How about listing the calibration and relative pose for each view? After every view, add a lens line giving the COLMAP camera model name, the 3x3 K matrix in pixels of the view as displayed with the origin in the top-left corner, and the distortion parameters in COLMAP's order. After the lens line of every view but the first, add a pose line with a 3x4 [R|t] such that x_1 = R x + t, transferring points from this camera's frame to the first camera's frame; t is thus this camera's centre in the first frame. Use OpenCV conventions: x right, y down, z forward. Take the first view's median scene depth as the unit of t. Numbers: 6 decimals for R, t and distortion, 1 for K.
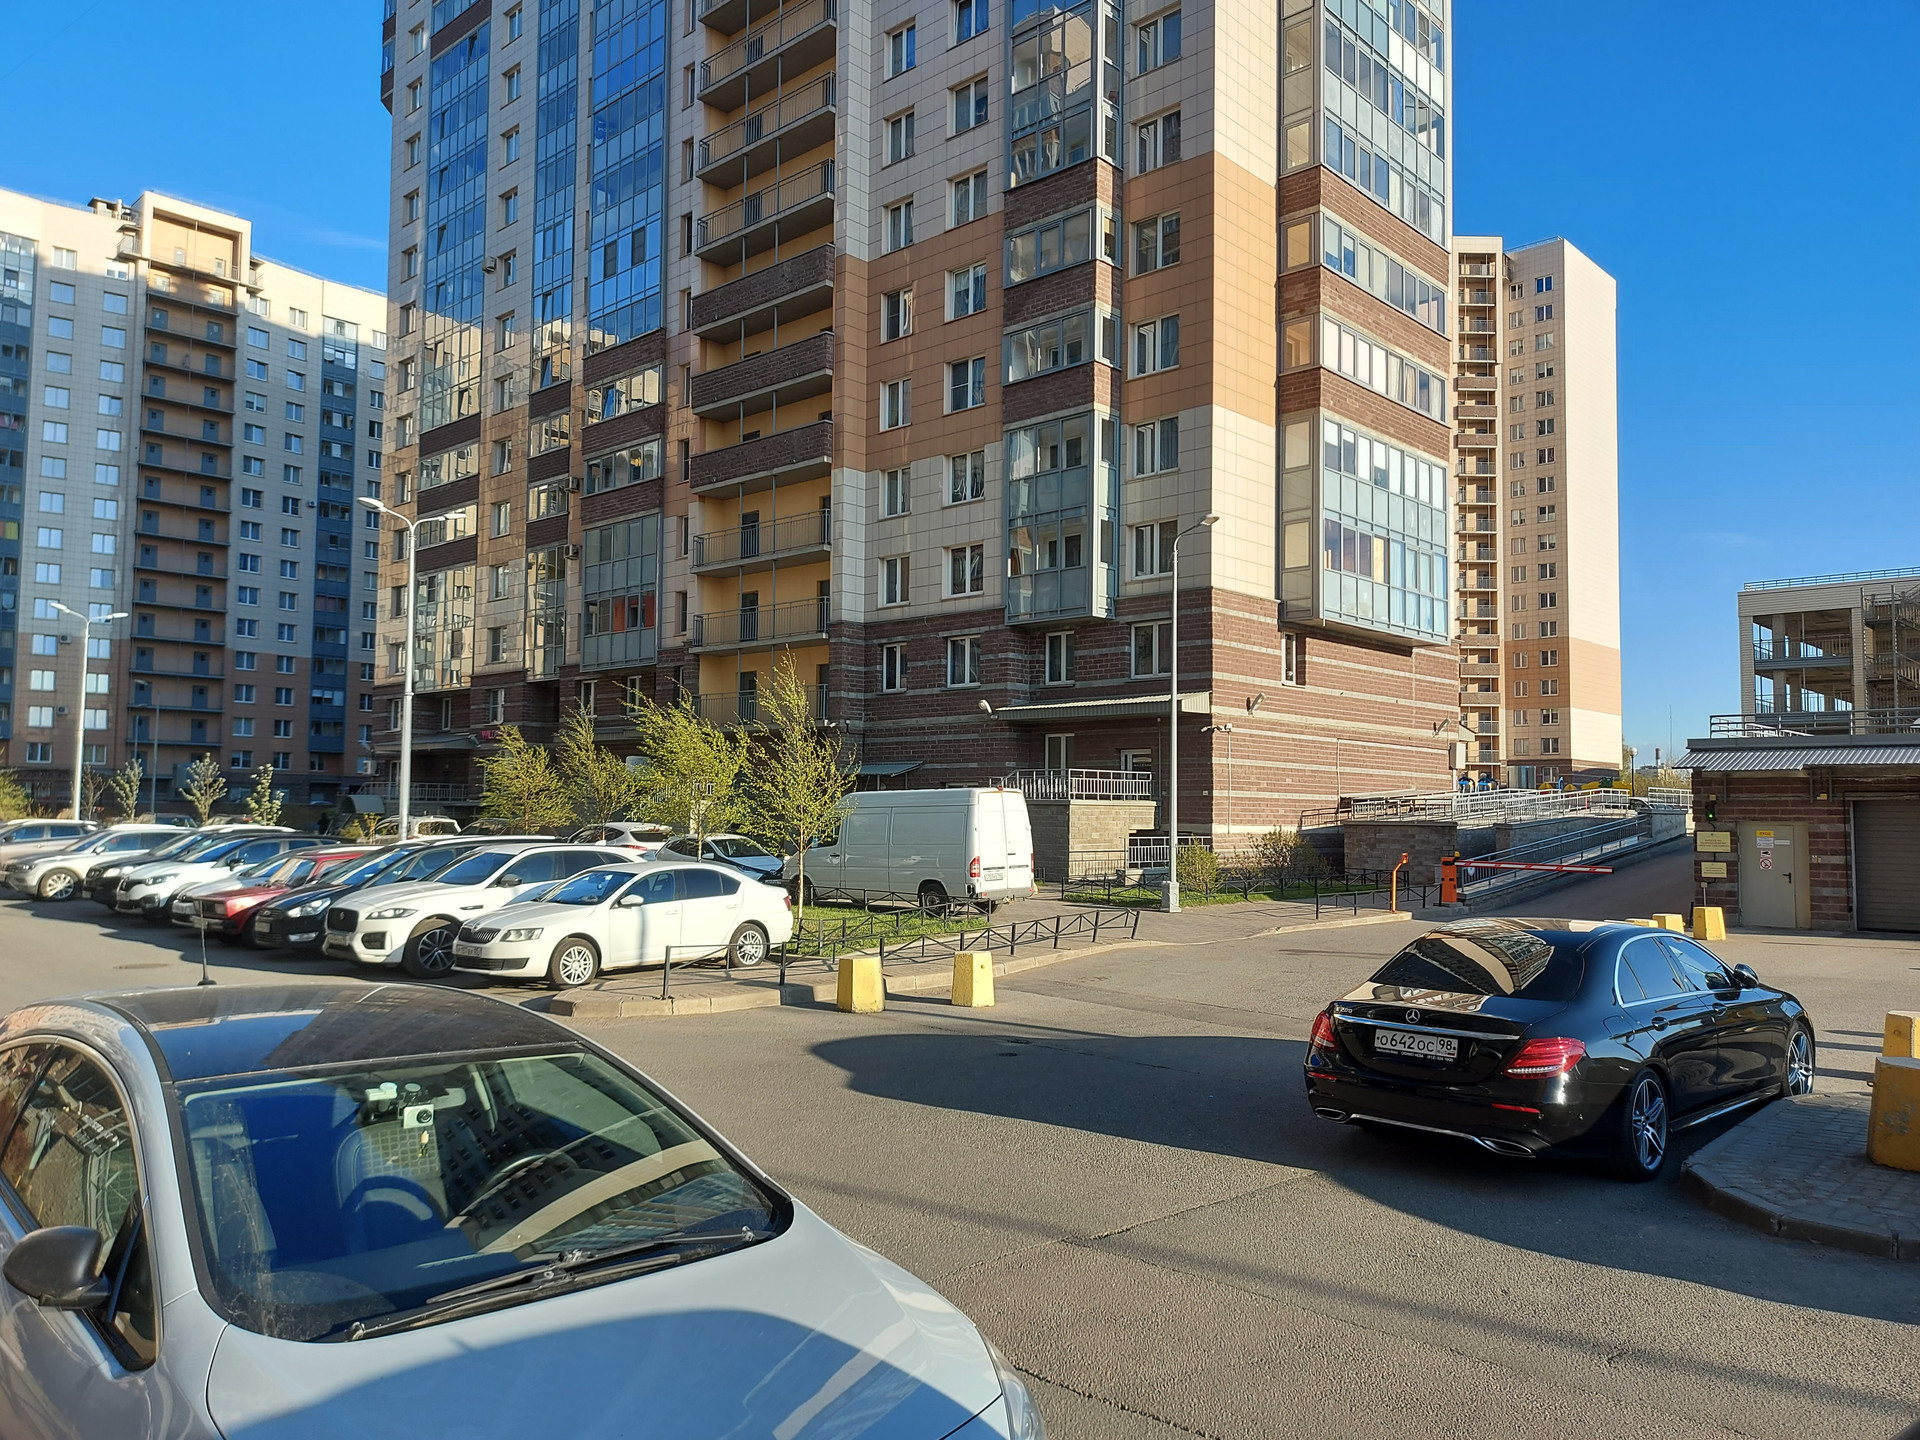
lens RADIAL K [[1398.4, 0, 985.8], [0, 1398.4, 730.4], [0, 0, 1]] dist [0.090311, -0.120965]
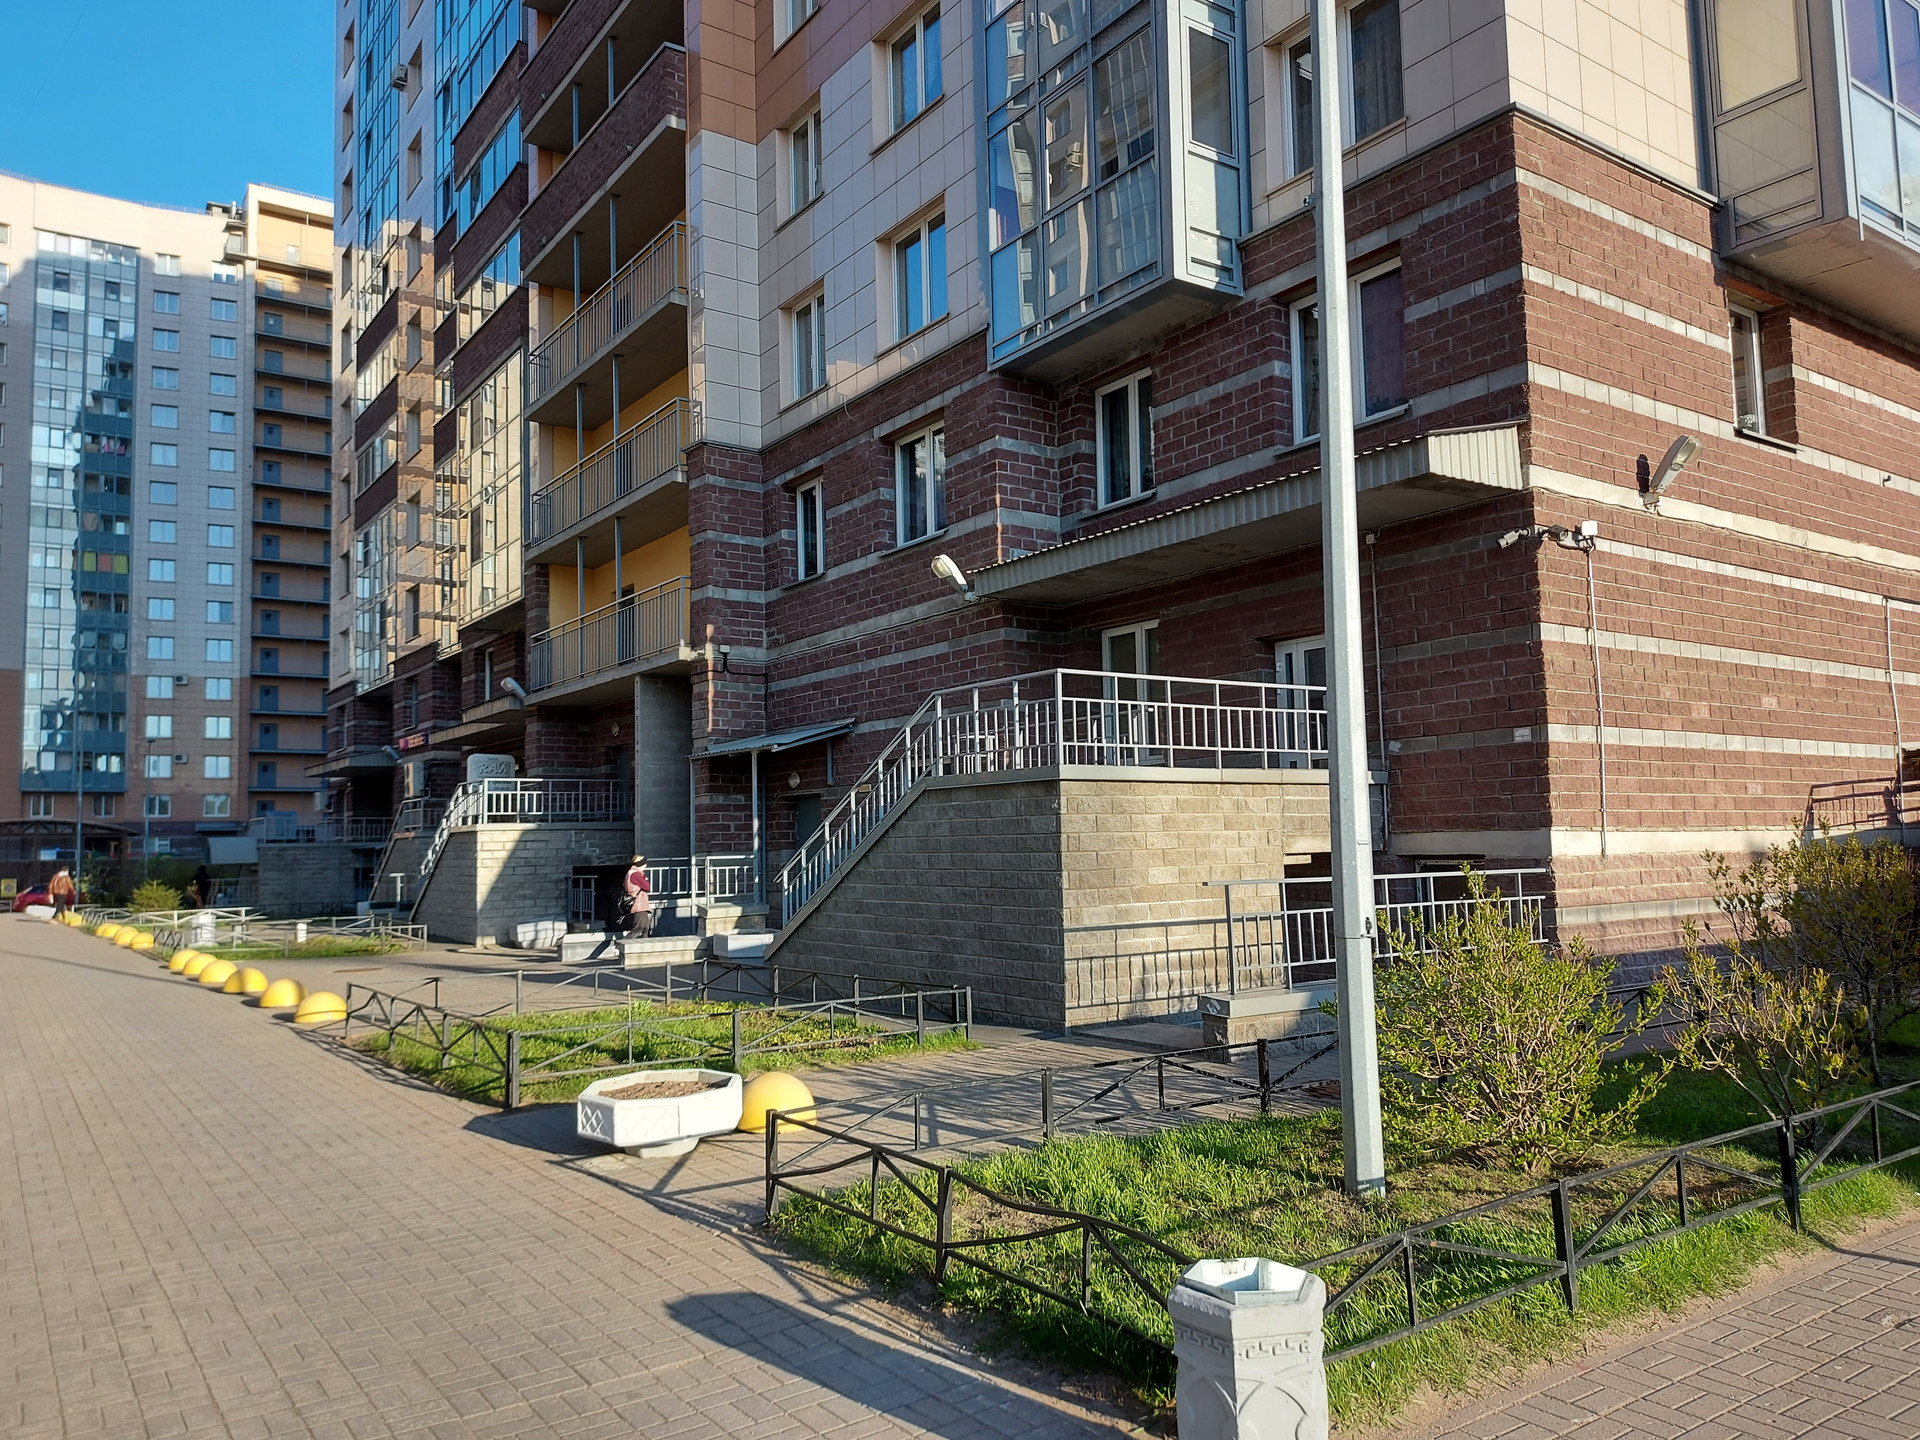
lens RADIAL K [[1406.6, 0, 963.3], [0, 1406.6, 749.4], [0, 0, 1]] dist [0.111433, -0.171469]
pose [[0.975767, -0.047553, -0.213581, 0.090794], [0.045653, 0.998862, -0.013822, 0.042027], [0.213995, 0.003736, 0.976828, 0.585085]]
